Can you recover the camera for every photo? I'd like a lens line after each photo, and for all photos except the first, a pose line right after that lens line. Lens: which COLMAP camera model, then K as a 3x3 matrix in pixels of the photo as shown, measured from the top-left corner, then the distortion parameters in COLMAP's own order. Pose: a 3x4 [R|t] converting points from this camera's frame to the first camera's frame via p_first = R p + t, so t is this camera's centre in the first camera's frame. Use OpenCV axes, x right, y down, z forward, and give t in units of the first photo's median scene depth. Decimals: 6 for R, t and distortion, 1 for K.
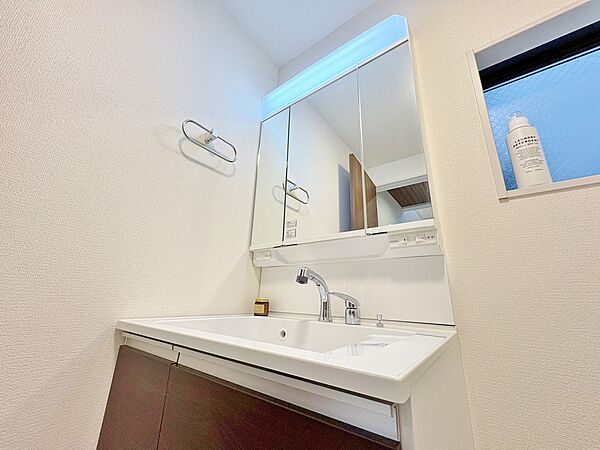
lens RADIAL K [[238.9, 0, 300.8], [0, 238.9, 222.8], [0, 0, 1]] dist [-0.001732, -0.000427]
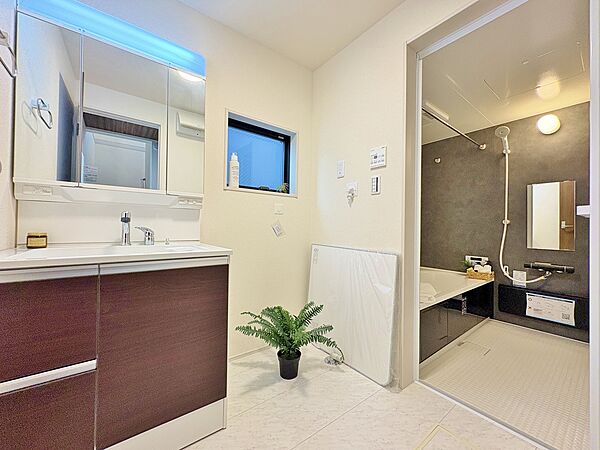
lens RADIAL K [[238.9, 0, 300.0], [0, 238.9, 226.0], [0, 0, 1]] dist [-0.001732, -0.000427]
pose [[0.271627, -0.020808, 0.962178, -0.874677], [-0.290202, 0.951460, 0.102502, -0.146212], [-0.917607, -0.307068, 0.252403, -0.293946]]
